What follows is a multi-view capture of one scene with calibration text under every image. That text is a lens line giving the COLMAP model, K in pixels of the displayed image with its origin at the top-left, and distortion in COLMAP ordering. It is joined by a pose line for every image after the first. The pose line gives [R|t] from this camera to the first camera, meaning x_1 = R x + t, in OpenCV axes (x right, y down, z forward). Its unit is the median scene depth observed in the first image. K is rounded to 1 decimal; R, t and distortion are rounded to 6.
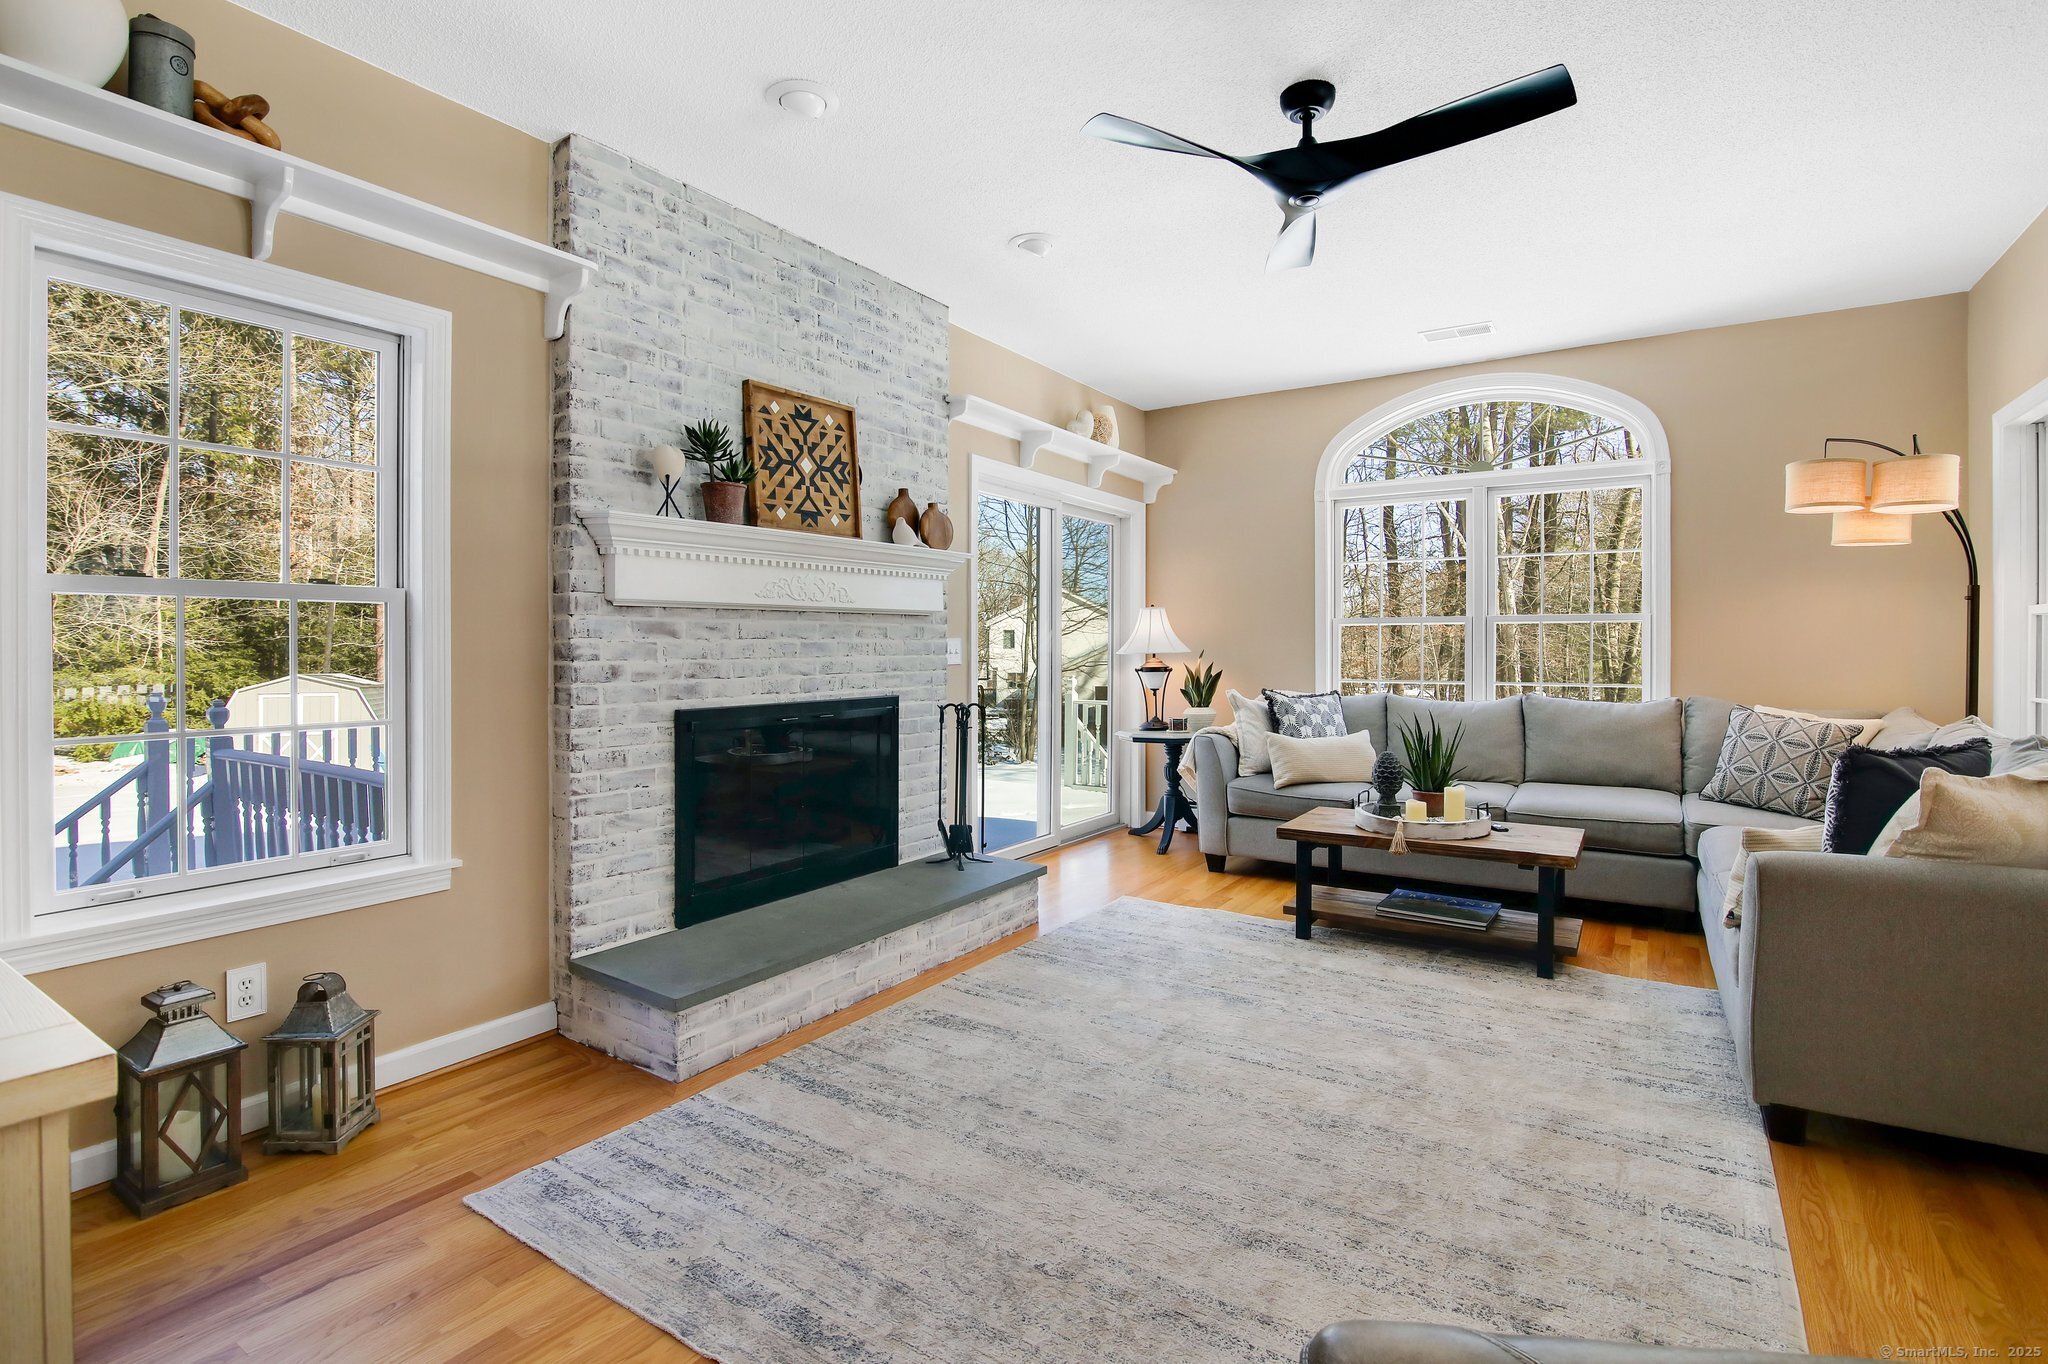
lens RADIAL K [[967.2, 0, 999.5], [0, 967.2, 649.1], [0, 0, 1]] dist [-0.023050, 0.001751]
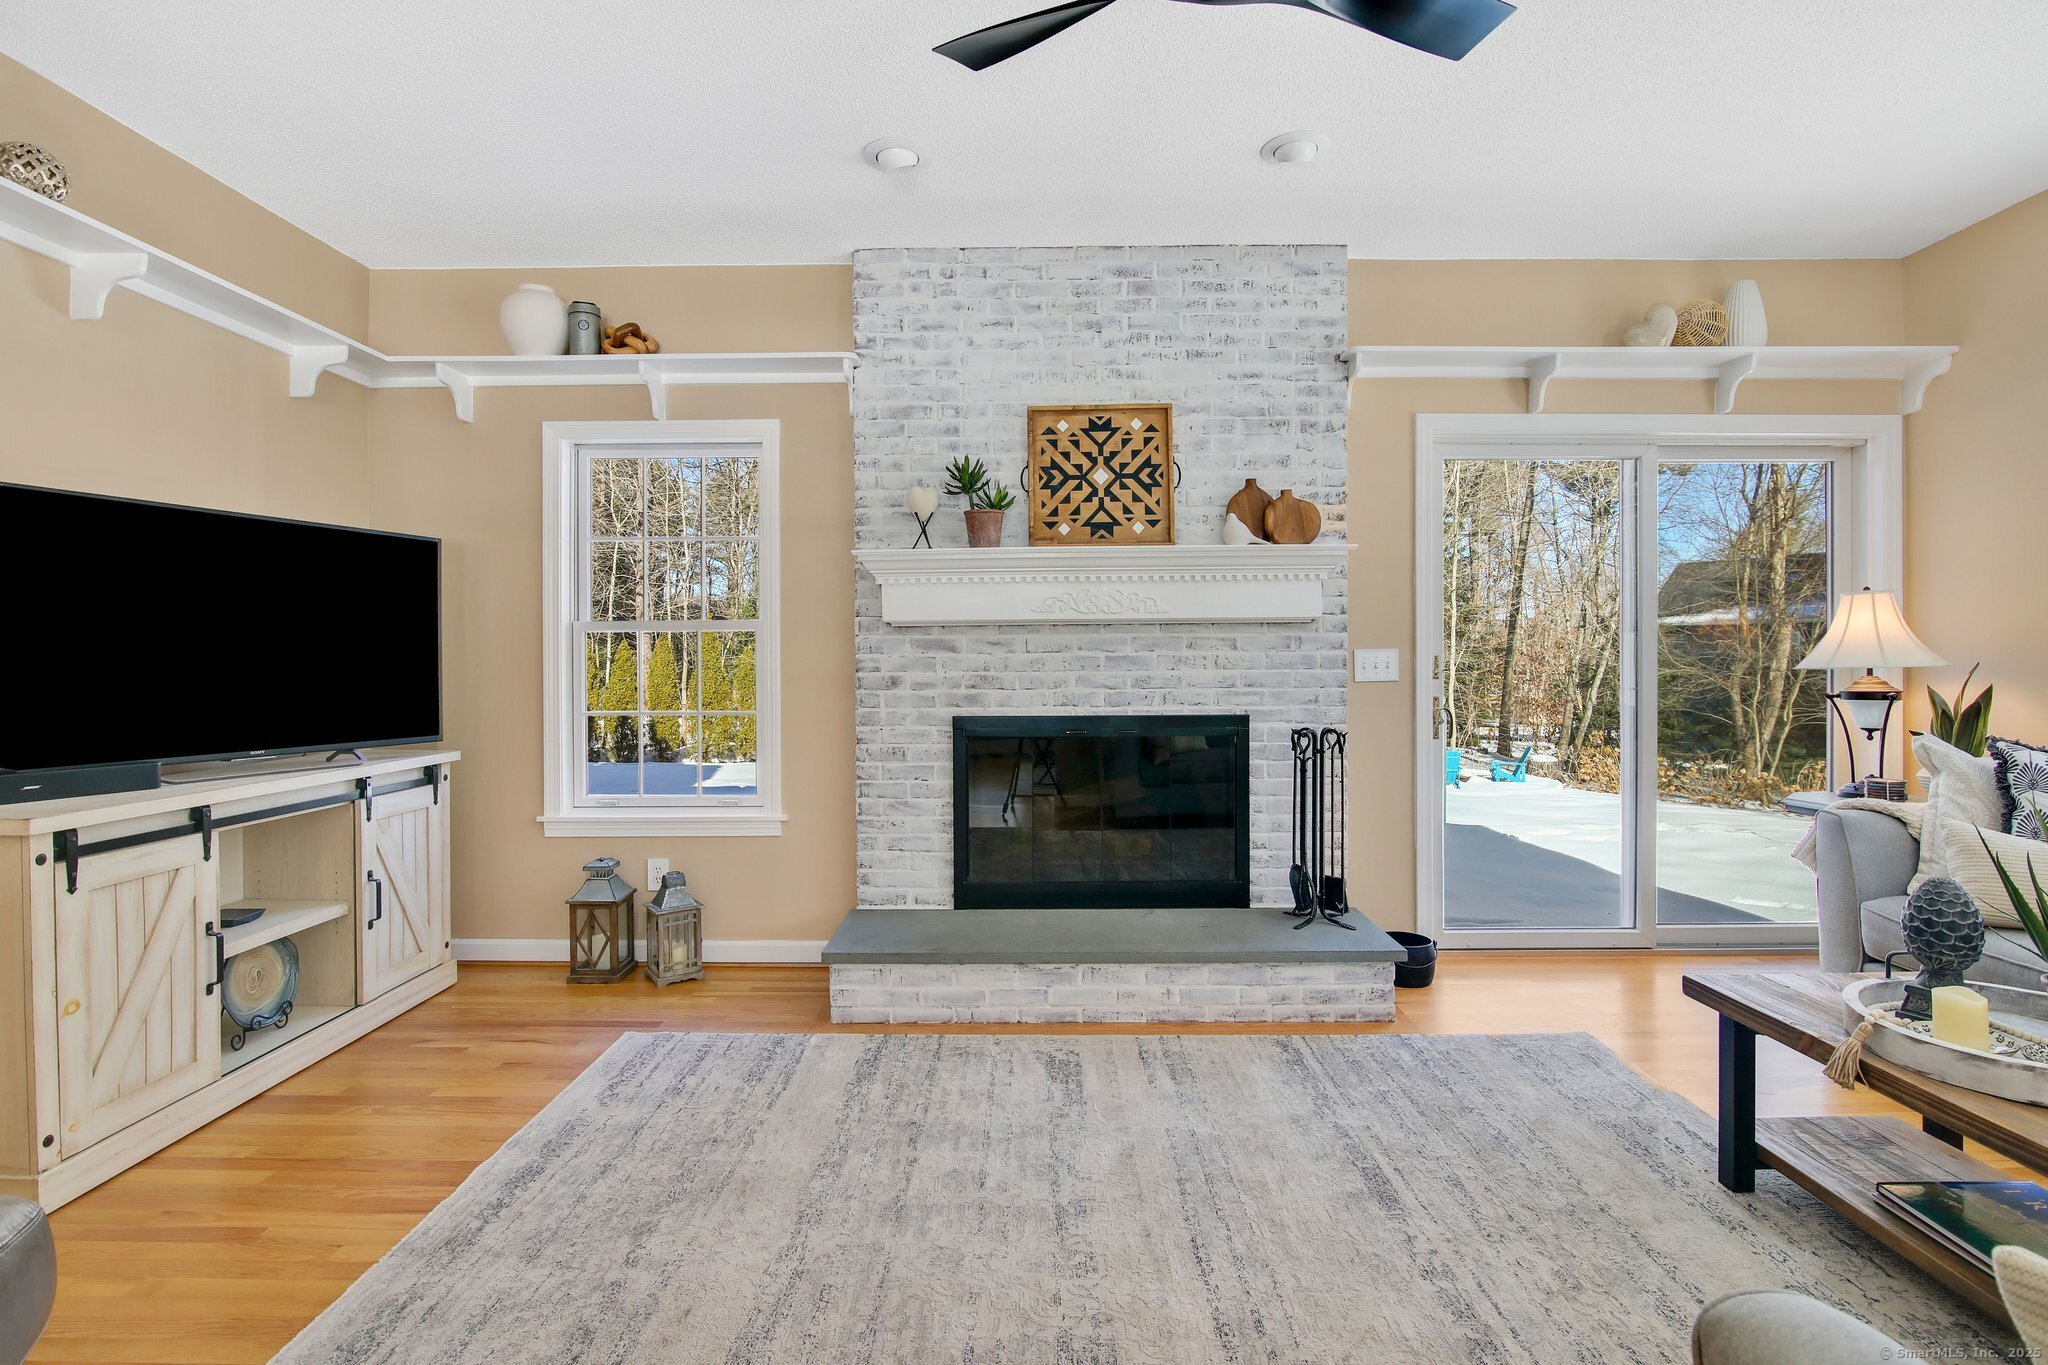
lens RADIAL K [[967.2, 0, 1025.8], [0, 967.2, 665.3], [0, 0, 1]] dist [-0.023050, 0.001751]
pose [[0.554510, 0.003333, -0.832171, 0.638894], [0.001471, 0.999986, 0.004985, -0.002360], [0.832176, -0.003988, 0.554497, 0.426024]]
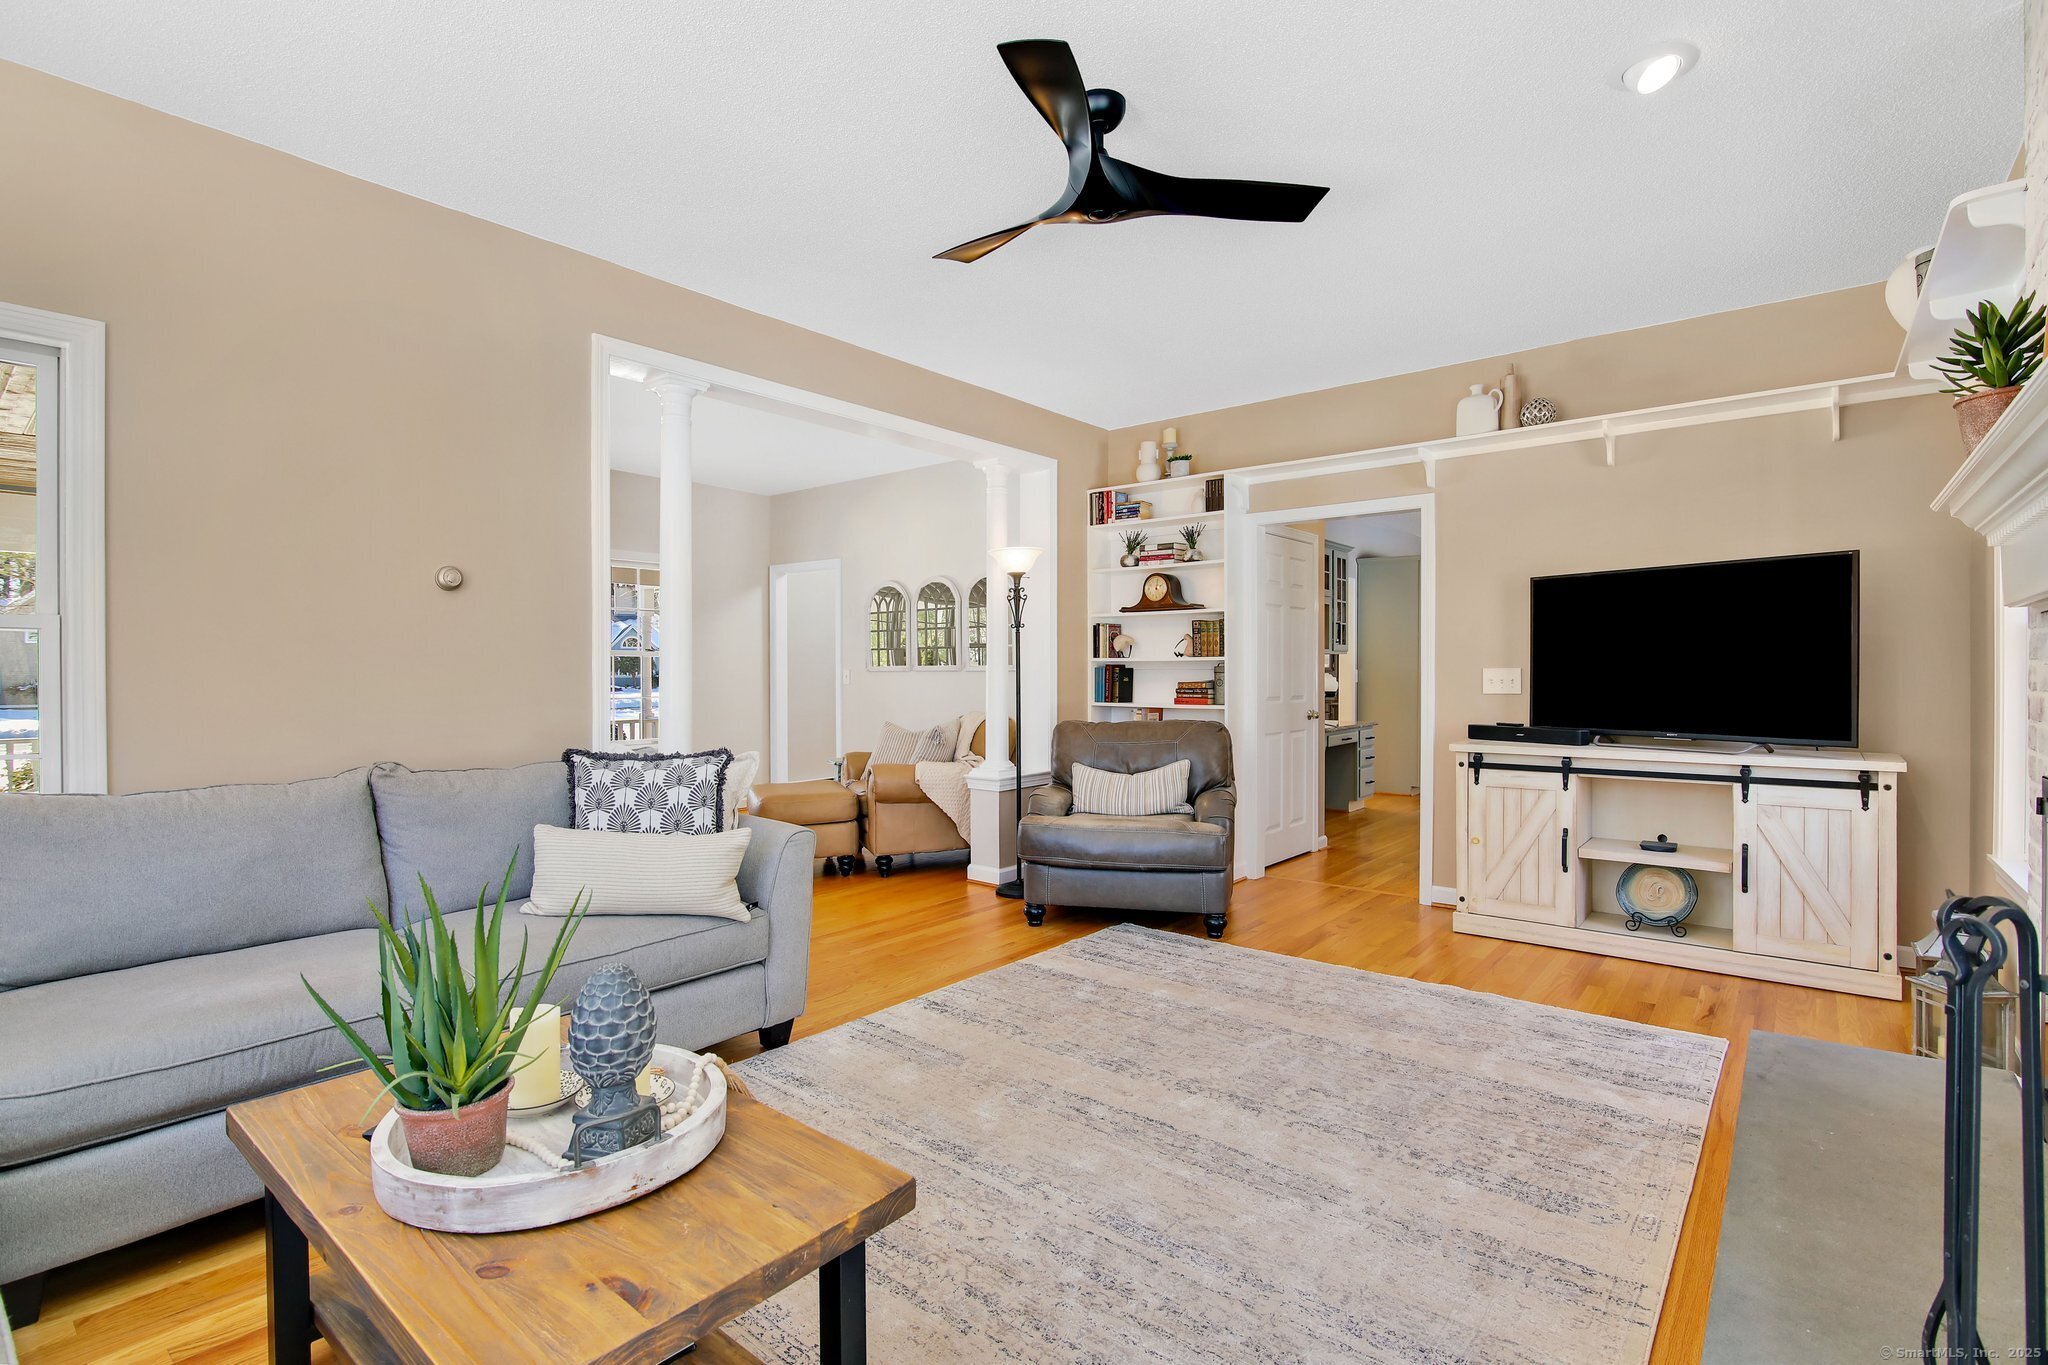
lens RADIAL K [[967.2, 0, 1022.7], [0, 967.2, 678.0], [0, 0, 1]] dist [-0.023050, 0.001751]
pose [[-0.995552, 0.002581, 0.094177, 0.245670], [0.003281, 0.999968, 0.007287, -0.003849], [-0.094156, 0.007564, -0.995529, 1.606552]]
